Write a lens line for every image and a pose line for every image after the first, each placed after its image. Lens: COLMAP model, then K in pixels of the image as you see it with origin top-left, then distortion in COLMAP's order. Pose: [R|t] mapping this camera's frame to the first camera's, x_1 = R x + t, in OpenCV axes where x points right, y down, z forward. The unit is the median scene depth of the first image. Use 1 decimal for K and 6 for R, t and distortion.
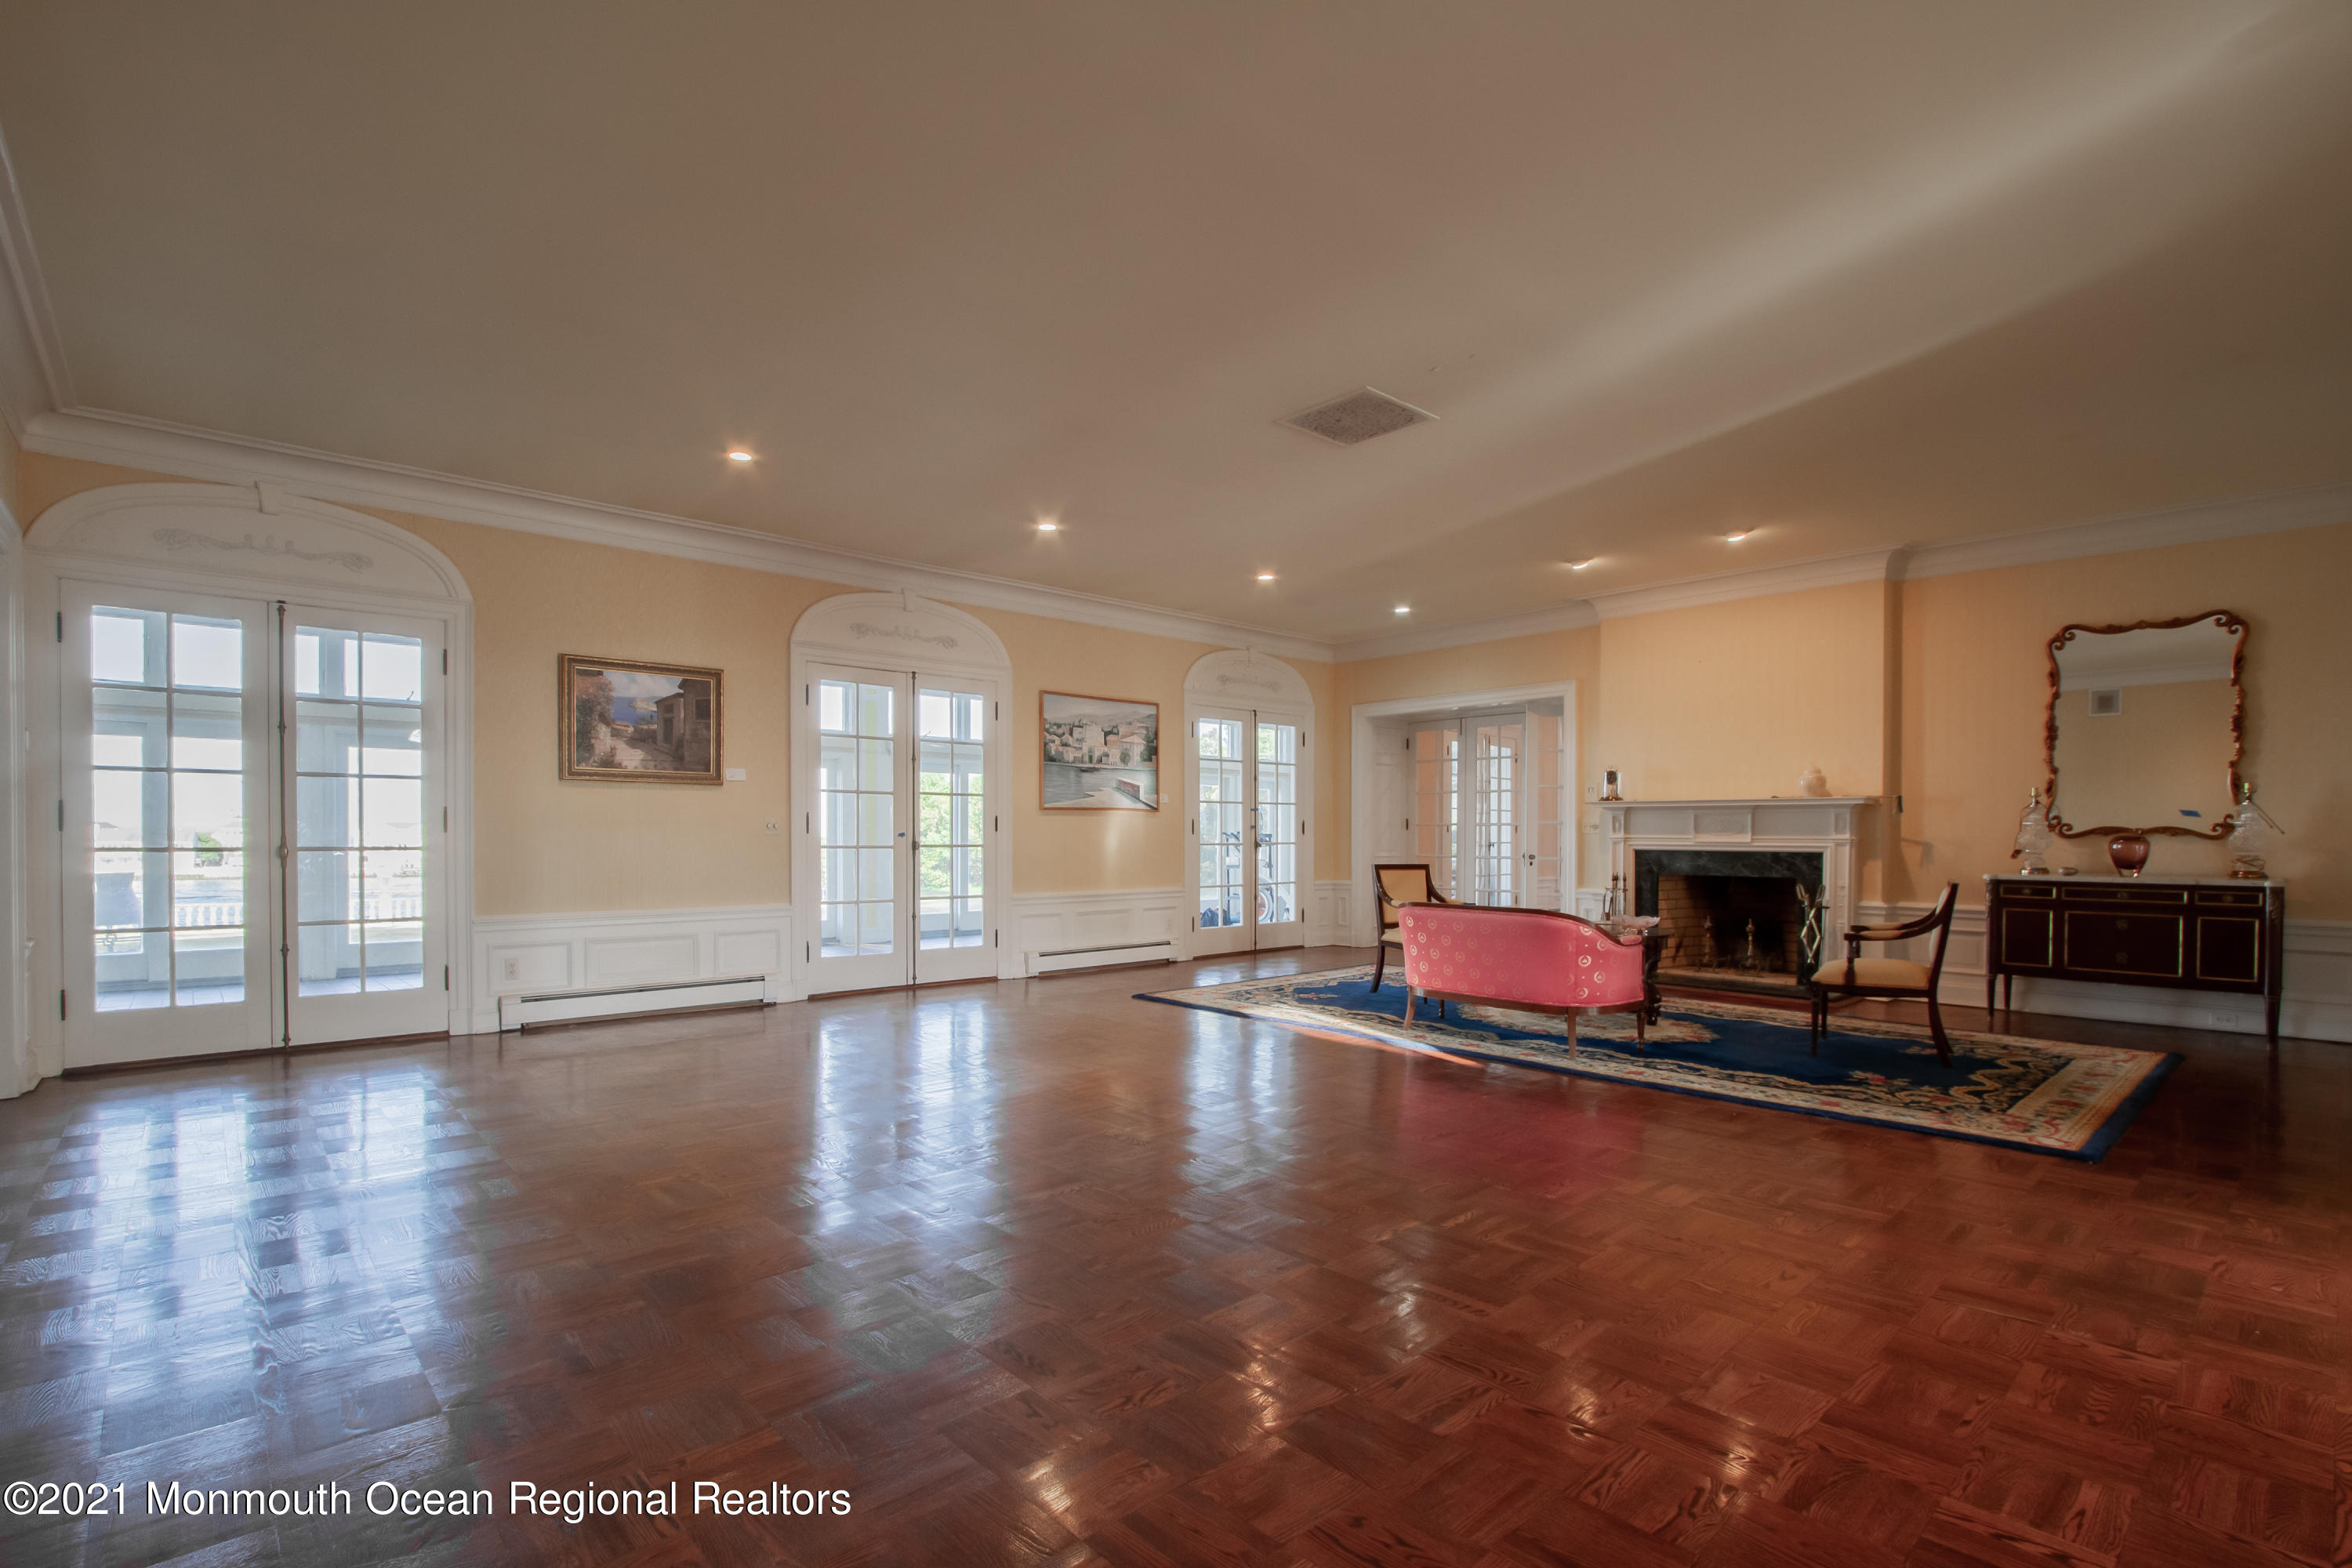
lens RADIAL K [[1094.3, 0, 1176.3], [0, 1094.3, 855.1], [0, 0, 1]] dist [-0.002780, -0.000879]
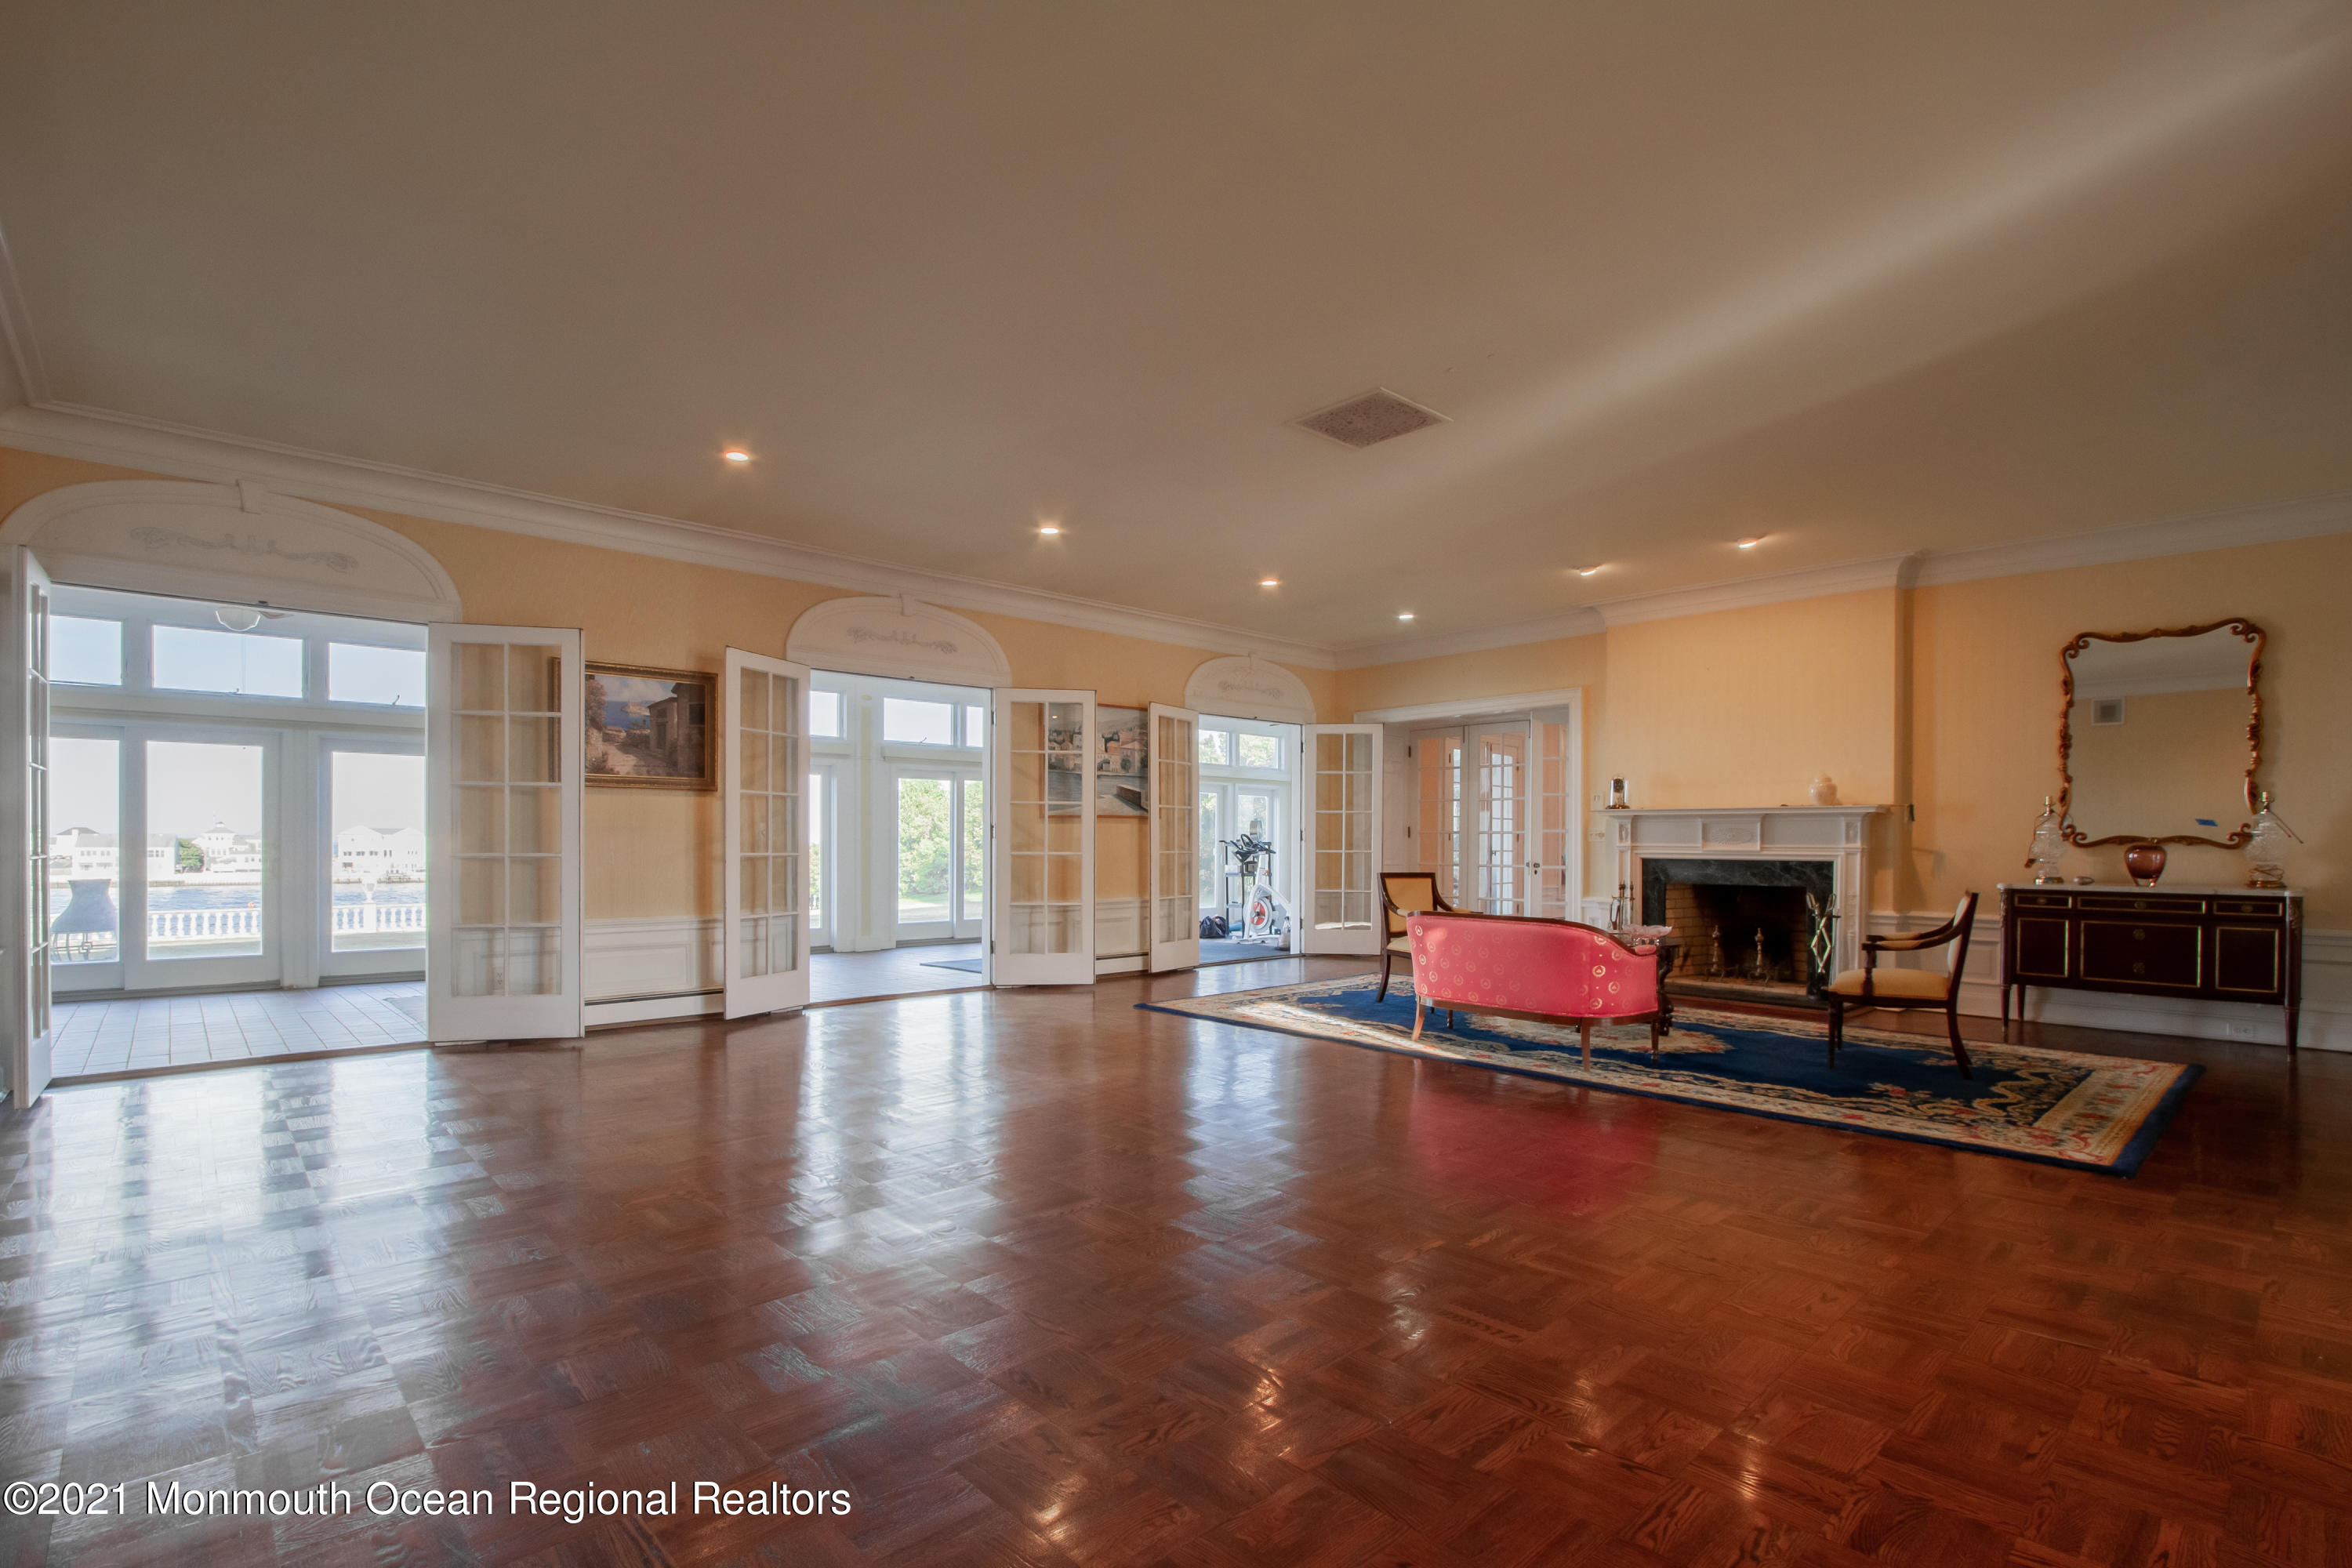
lens RADIAL K [[1085.6, 0, 1182.0], [0, 1085.6, 857.1], [0, 0, 1]] dist [-0.003071, 0.000003]
pose [[0.999870, 0.001481, 0.016073, -0.020975], [-0.001397, 0.999986, -0.005194, -0.000343], [-0.016080, 0.005171, 0.999857, 0.030992]]
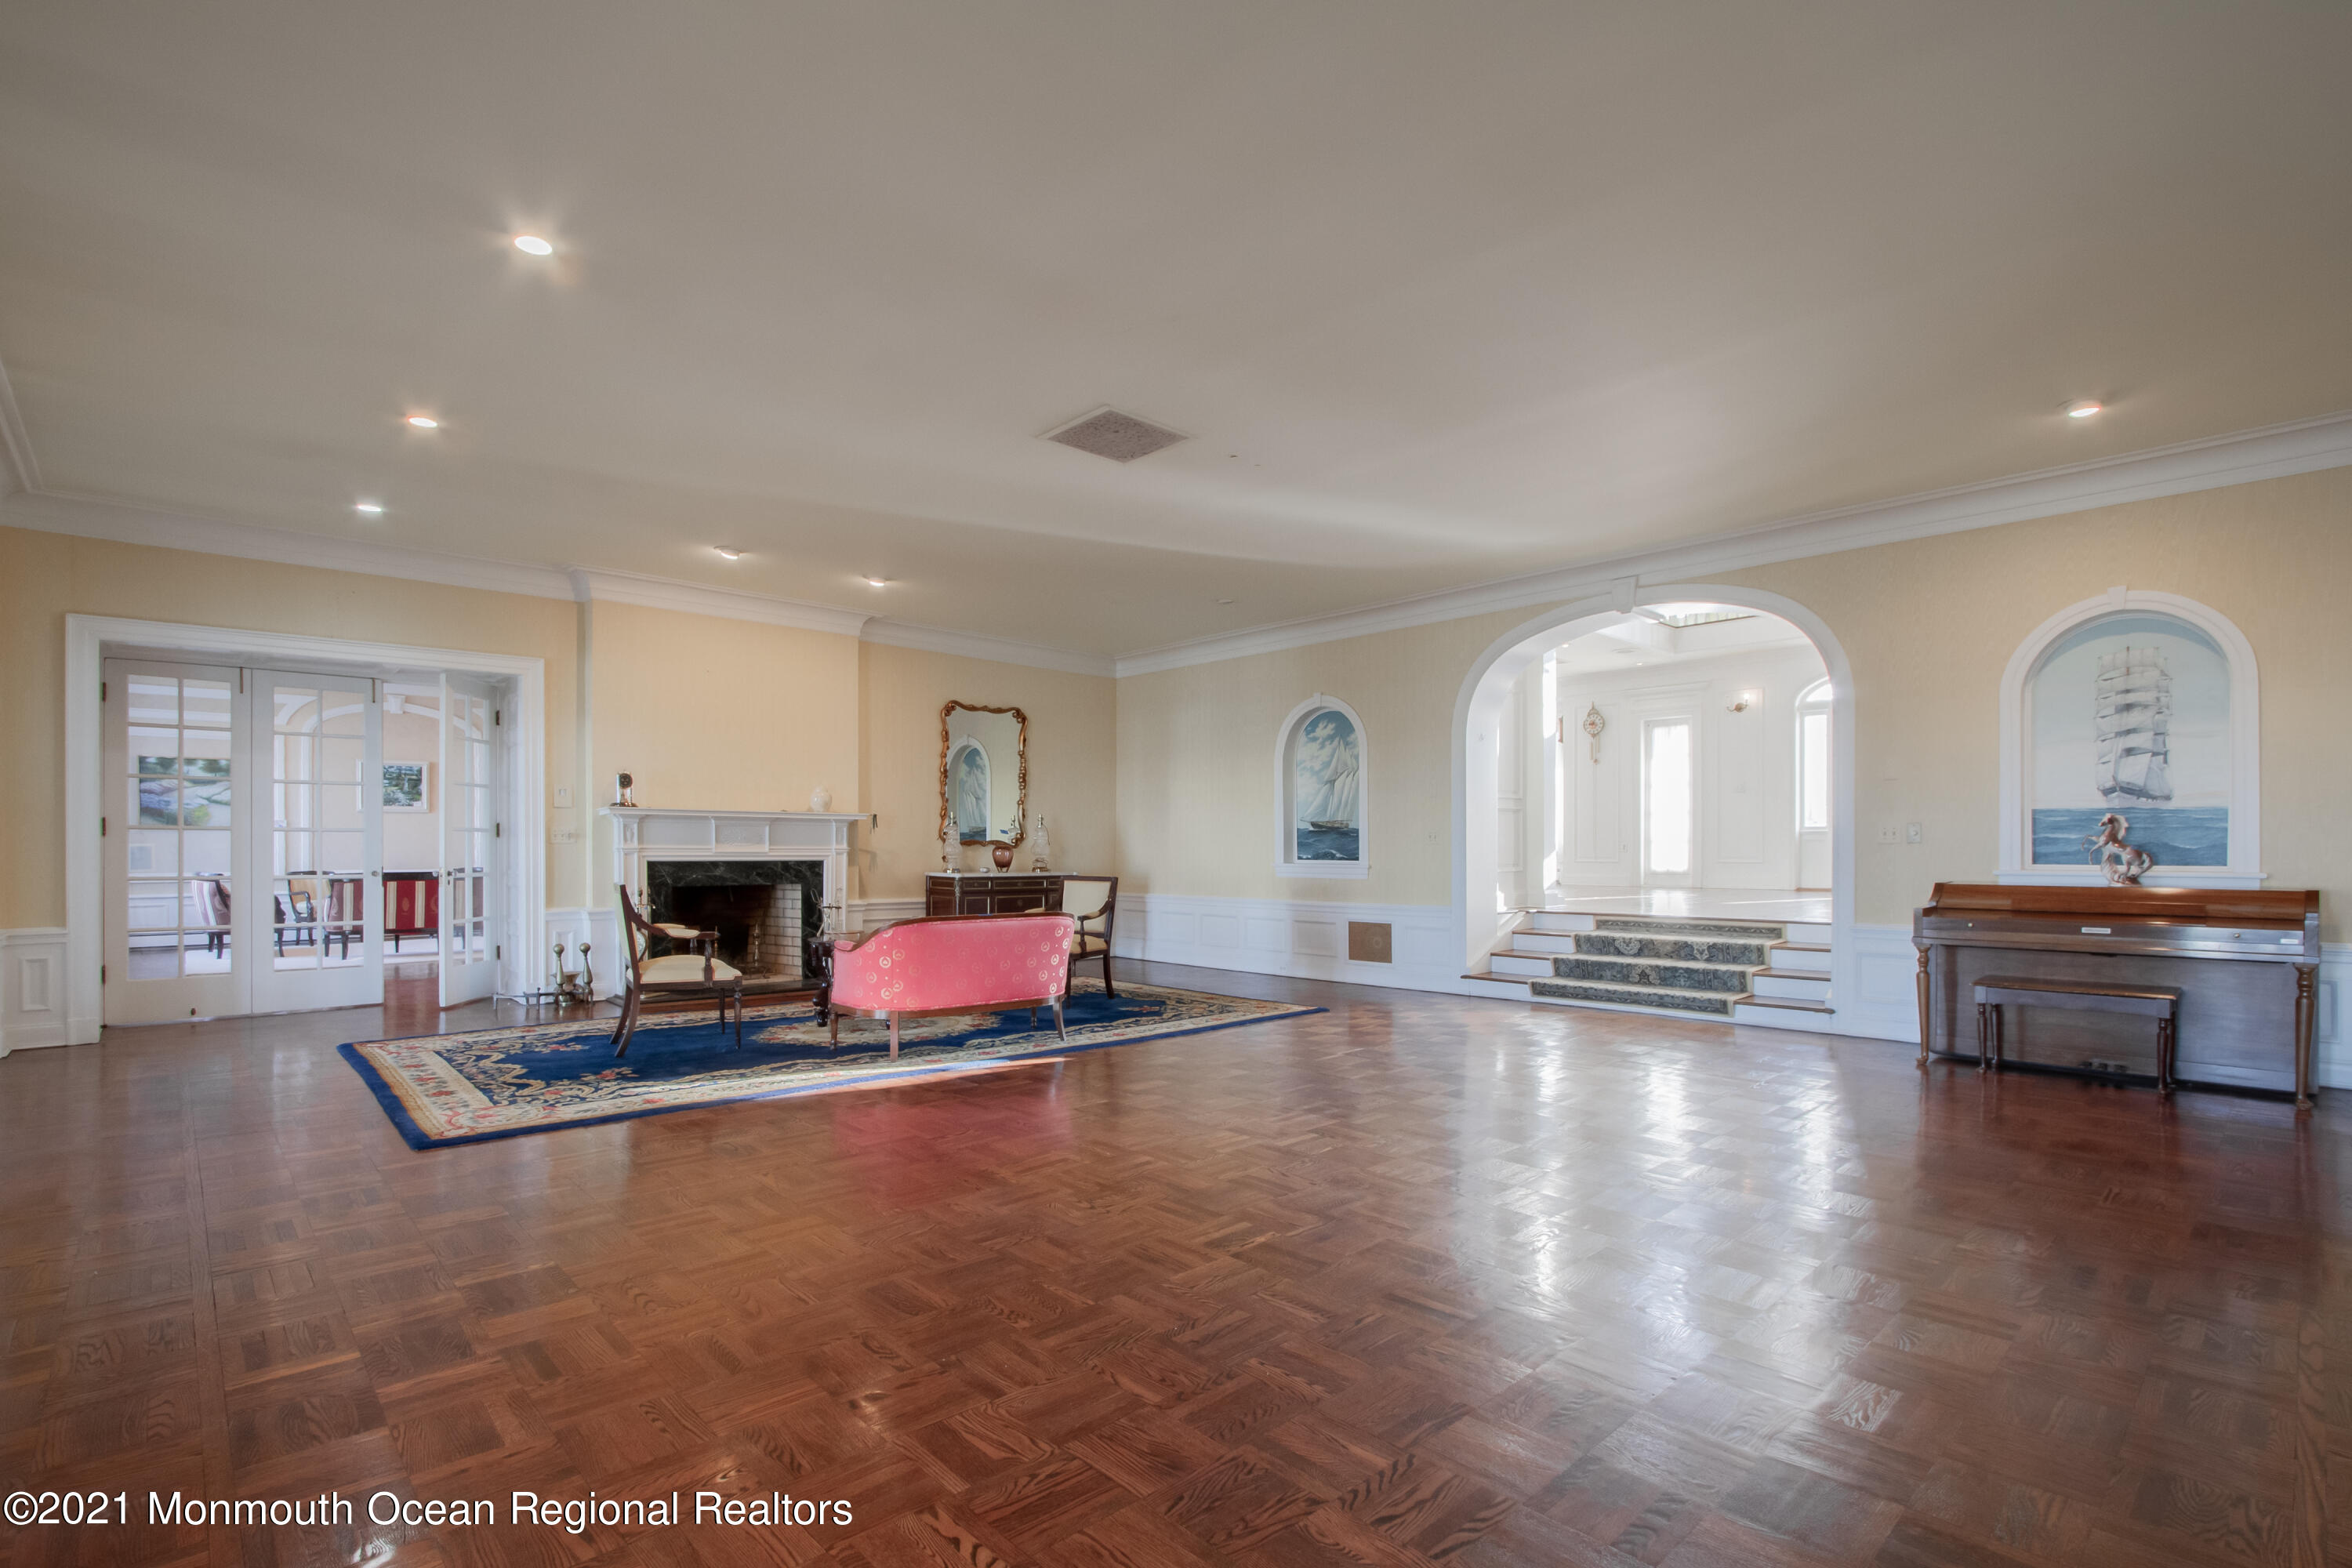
lens RADIAL K [[1111.4, 0, 1181.2], [0, 1111.4, 849.7], [0, 0, 1]] dist [-0.000714, 0.000298]
pose [[-0.005123, -0.000002, 0.999987, -0.748497], [0.018890, 0.999822, 0.000099, -0.008963], [-0.999808, 0.018891, -0.005122, 0.812126]]
